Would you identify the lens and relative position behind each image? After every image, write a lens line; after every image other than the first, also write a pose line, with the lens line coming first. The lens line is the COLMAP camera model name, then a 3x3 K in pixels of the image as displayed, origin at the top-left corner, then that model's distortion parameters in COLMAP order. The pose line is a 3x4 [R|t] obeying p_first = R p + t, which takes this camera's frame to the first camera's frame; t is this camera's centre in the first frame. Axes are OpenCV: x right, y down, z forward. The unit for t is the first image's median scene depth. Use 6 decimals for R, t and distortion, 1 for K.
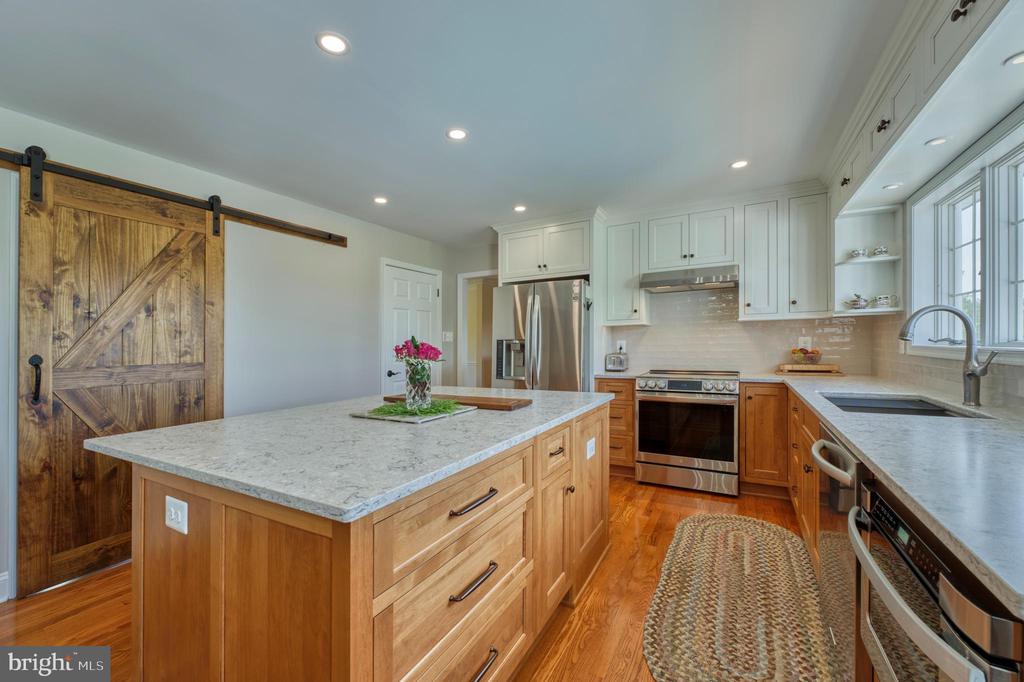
lens RADIAL K [[412.3, 0, 512.0], [0, 412.3, 341.0], [0, 0, 1]] dist [-0.001650, -0.000088]
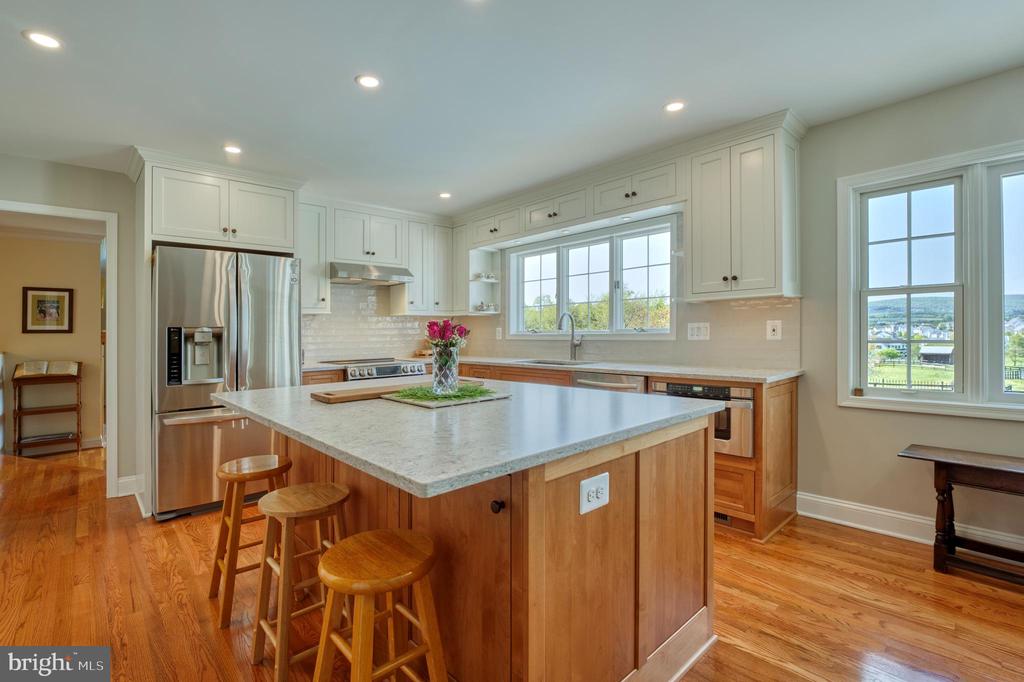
lens RADIAL K [[473.2, 0, 487.3], [0, 473.2, 340.2], [0, 0, 1]] dist [0.000272, -0.000002]
pose [[0.331972, -0.002579, 0.943286, -0.692091], [0.005108, 0.999987, 0.000936, 0.025669], [-0.943275, 0.004507, 0.331980, 0.312803]]
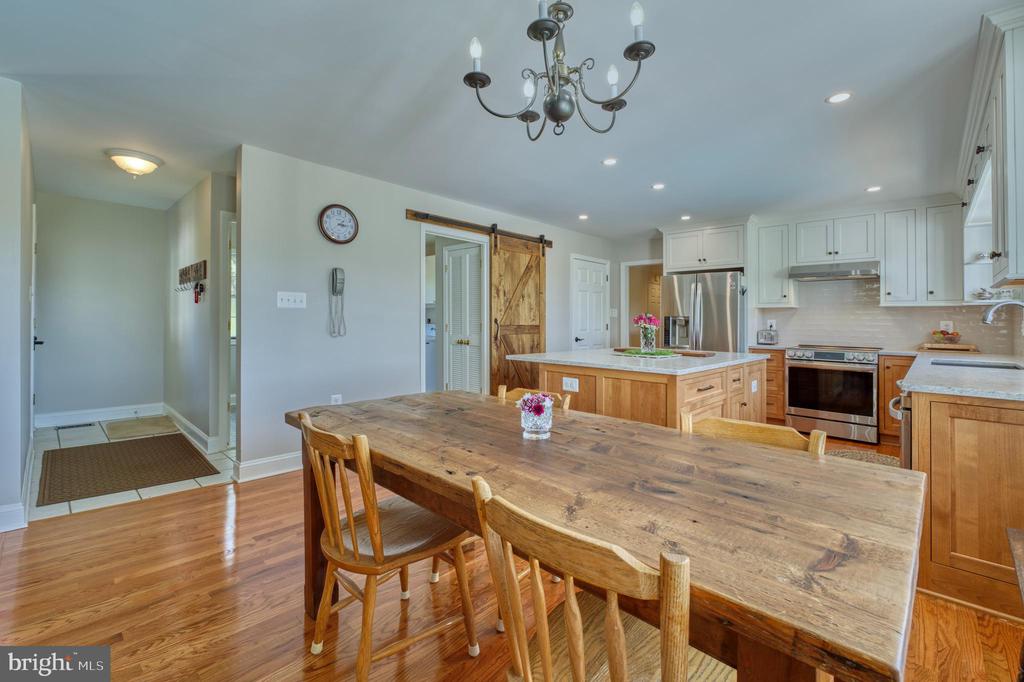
lens RADIAL K [[437.0, 0, 511.7], [0, 437.0, 295.3], [0, 0, 1]] dist [0.001384, 0.000121]
pose [[0.966508, 0.016427, -0.256111, -0.179633], [-0.030910, 0.998136, -0.052625, 0.021320], [0.254769, 0.058779, 0.965214, -0.545270]]
